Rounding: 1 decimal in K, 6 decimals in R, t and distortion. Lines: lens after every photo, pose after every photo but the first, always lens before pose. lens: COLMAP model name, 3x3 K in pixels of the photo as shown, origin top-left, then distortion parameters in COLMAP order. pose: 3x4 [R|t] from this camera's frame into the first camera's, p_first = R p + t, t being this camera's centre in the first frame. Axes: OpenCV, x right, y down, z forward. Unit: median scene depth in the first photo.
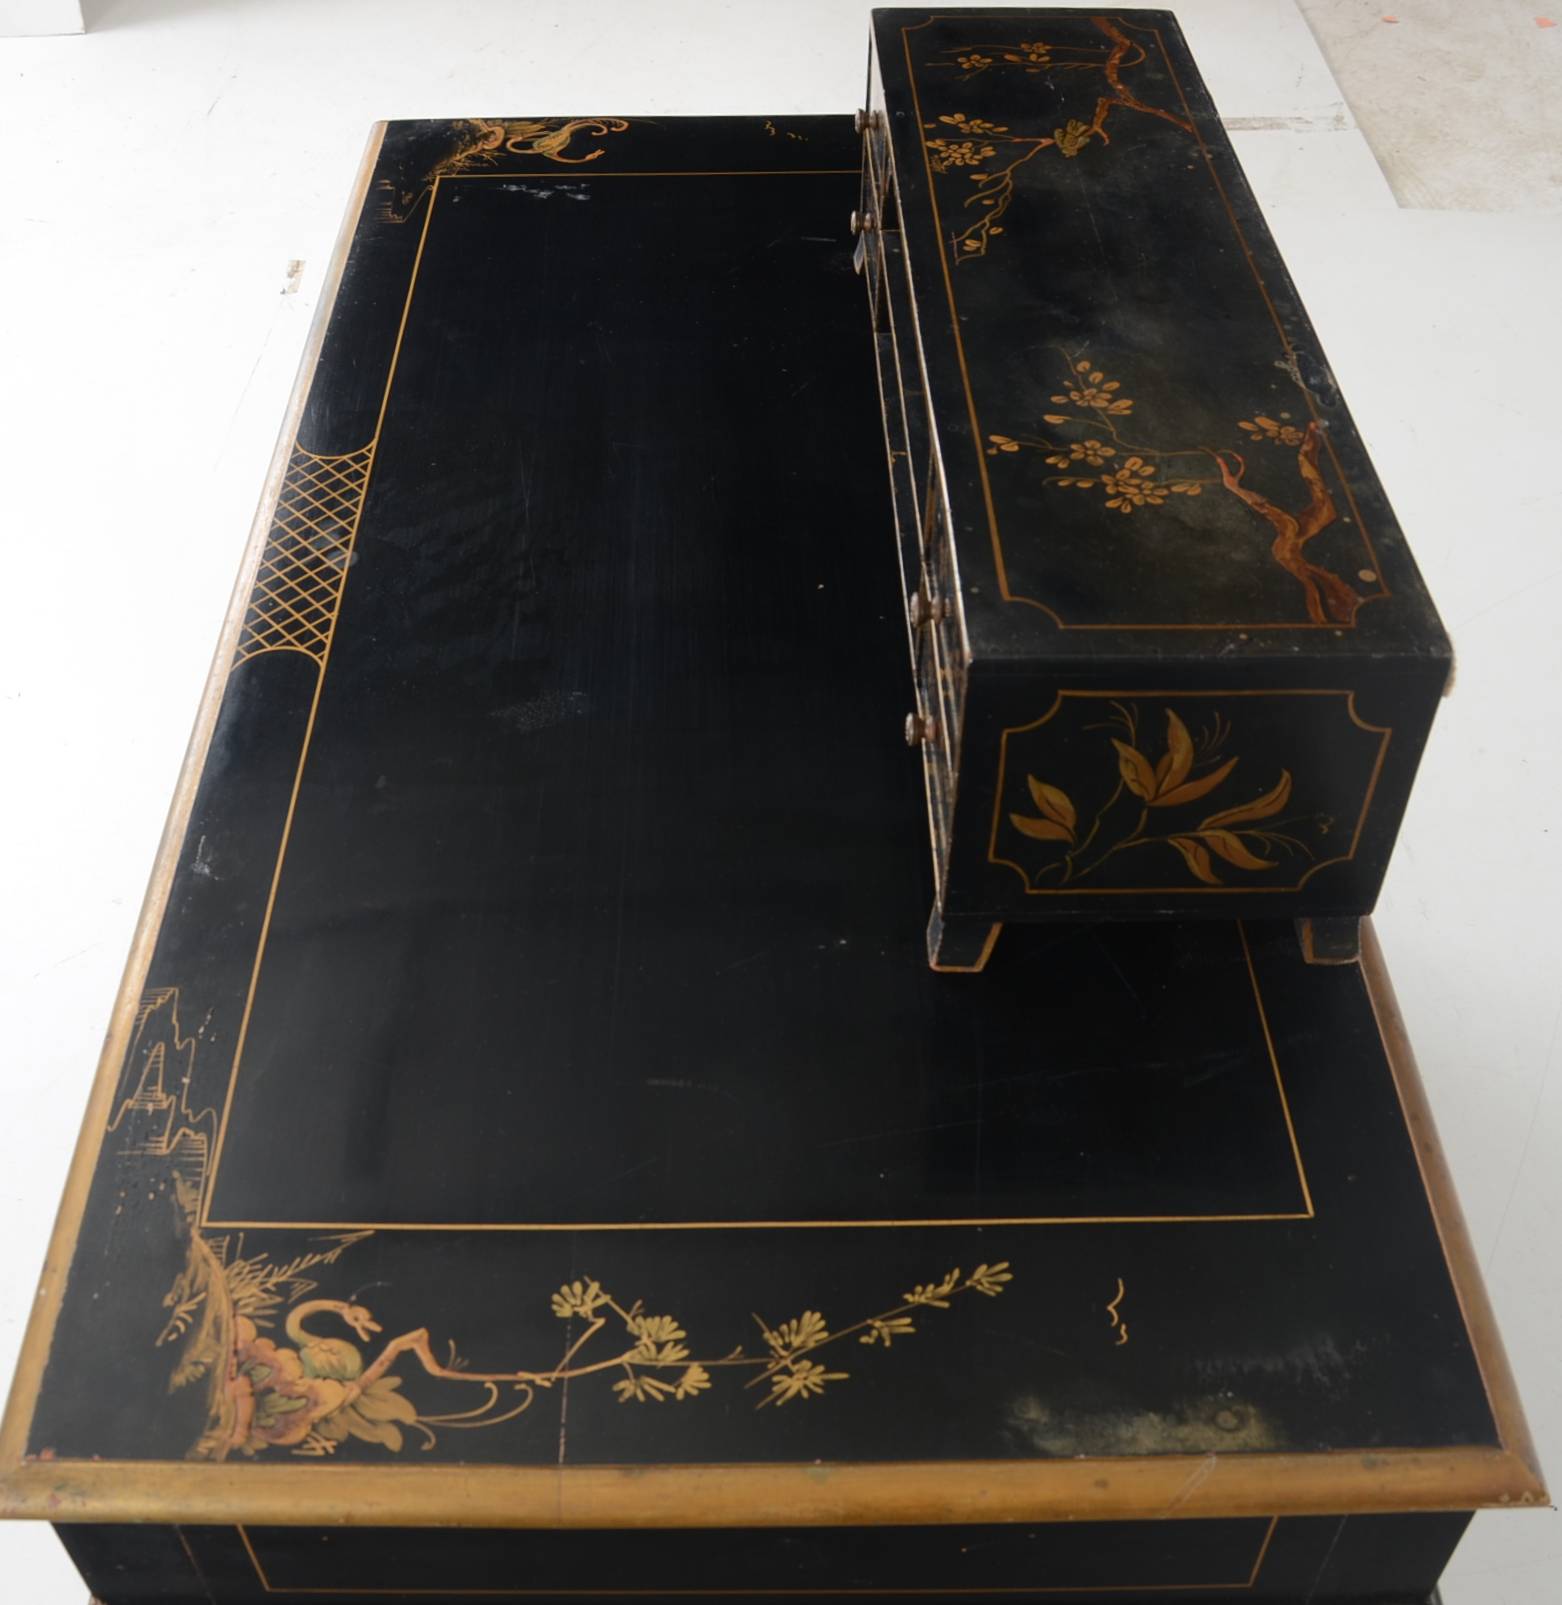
lens RADIAL K [[2046.8, 0, 782.1], [0, 2046.8, 799.9], [0, 0, 1]] dist [-0.128921, 0.000000]
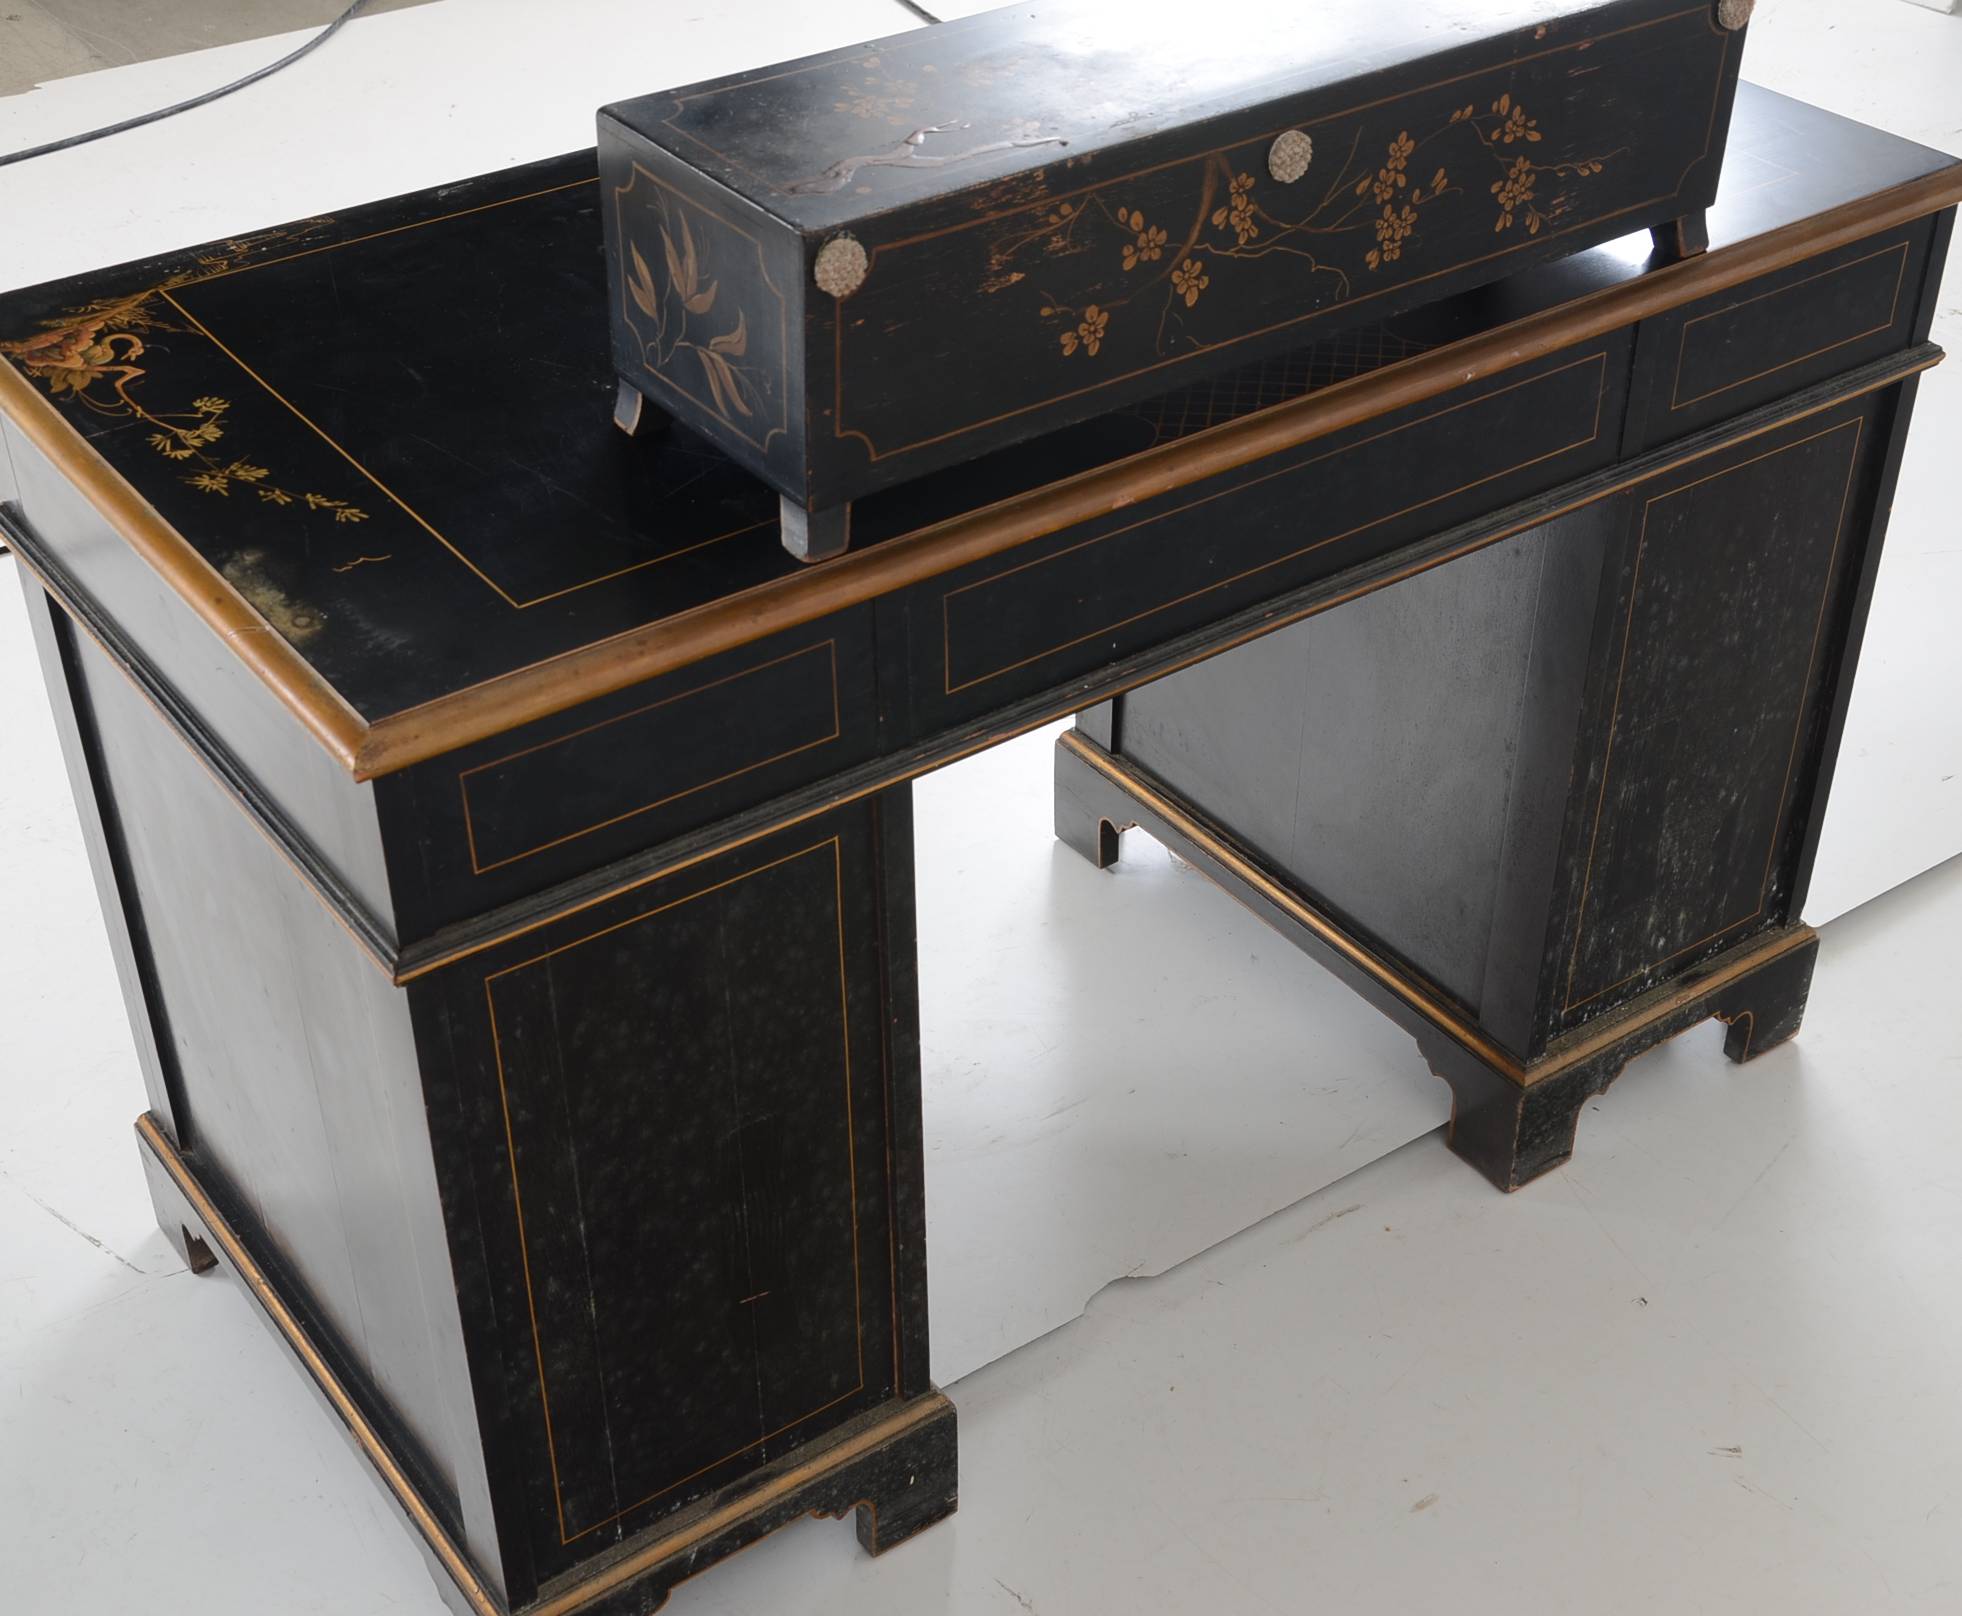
lens RADIAL K [[2700.8, 0, 979.9], [0, 2700.8, 809.1], [0, 0, 1]] dist [-0.003246, 0.000000]
pose [[0.584352, 0.476782, -0.656667, 1.546514], [-0.552434, 0.826469, 0.108471, -0.022587], [0.594432, 0.299380, 0.746339, -0.010427]]
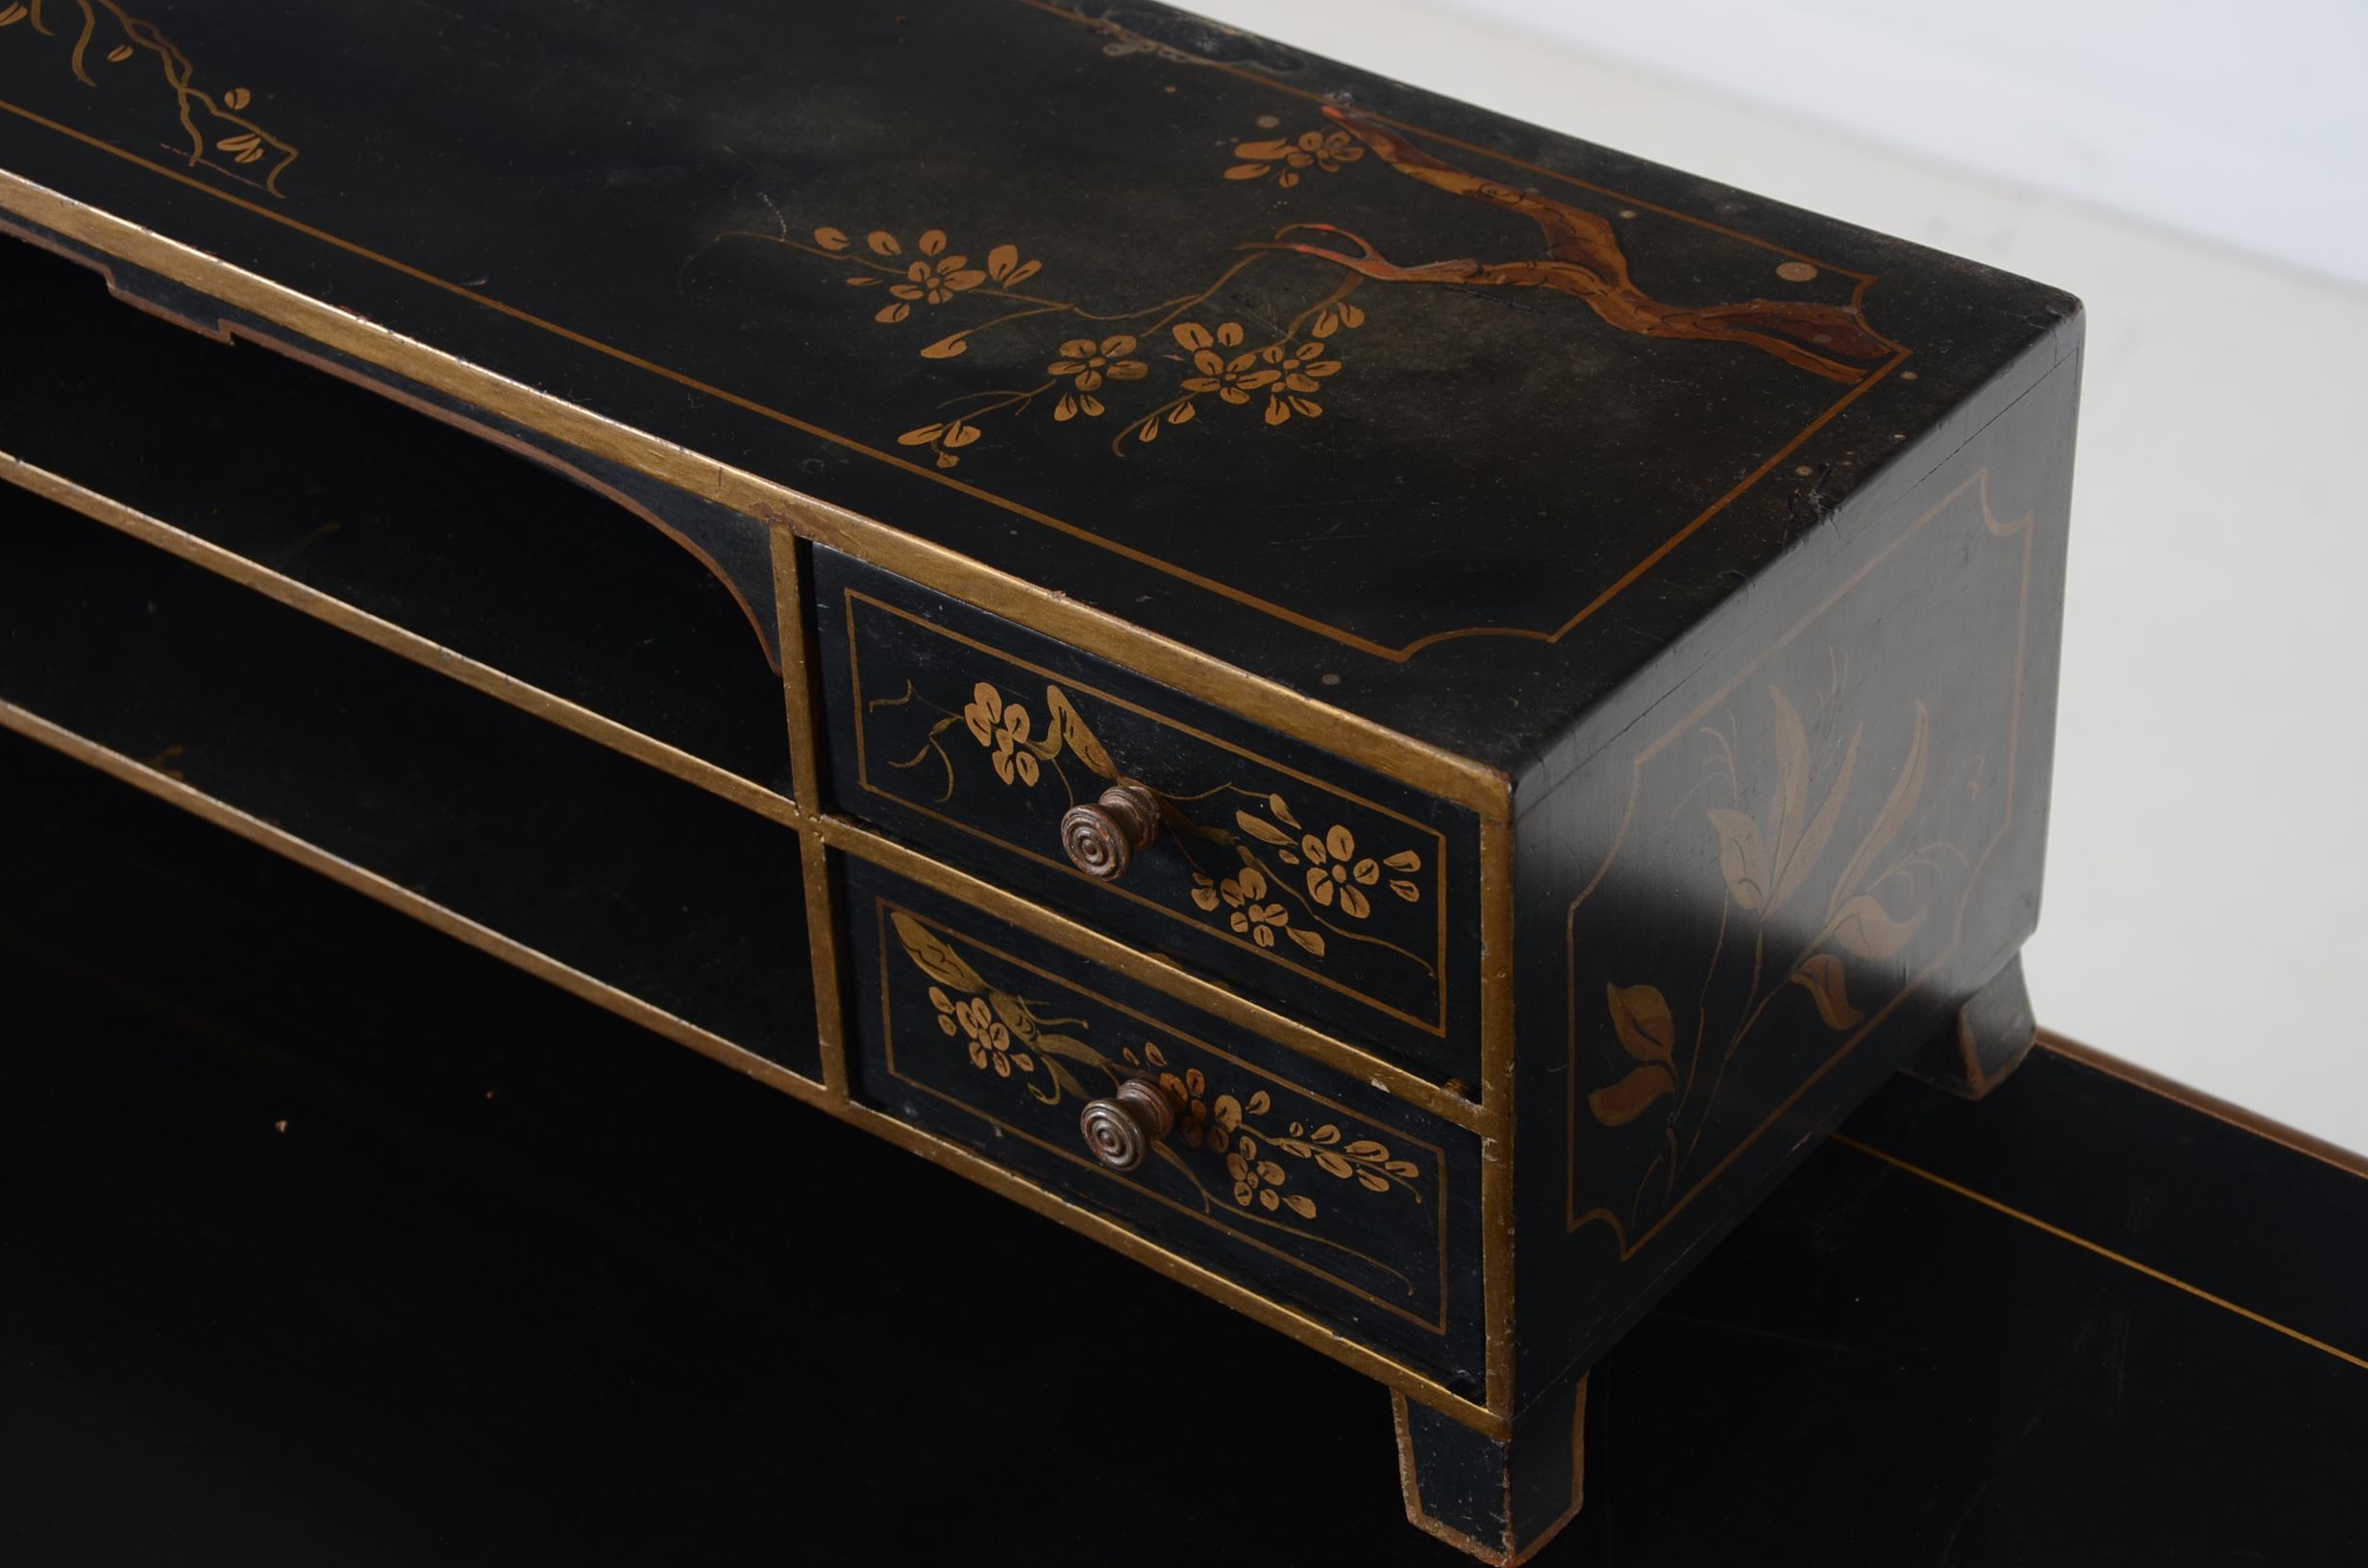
lens RADIAL K [[5267.4, 0, 1199.1], [0, 5267.4, 799.7], [0, 0, 1]] dist [0.327401, 0.000000]
pose [[0.597965, -0.467753, 0.650881, -0.620448], [0.556424, 0.826748, 0.082952, -0.179223], [-0.576915, 0.312563, 0.754635, 0.177003]]
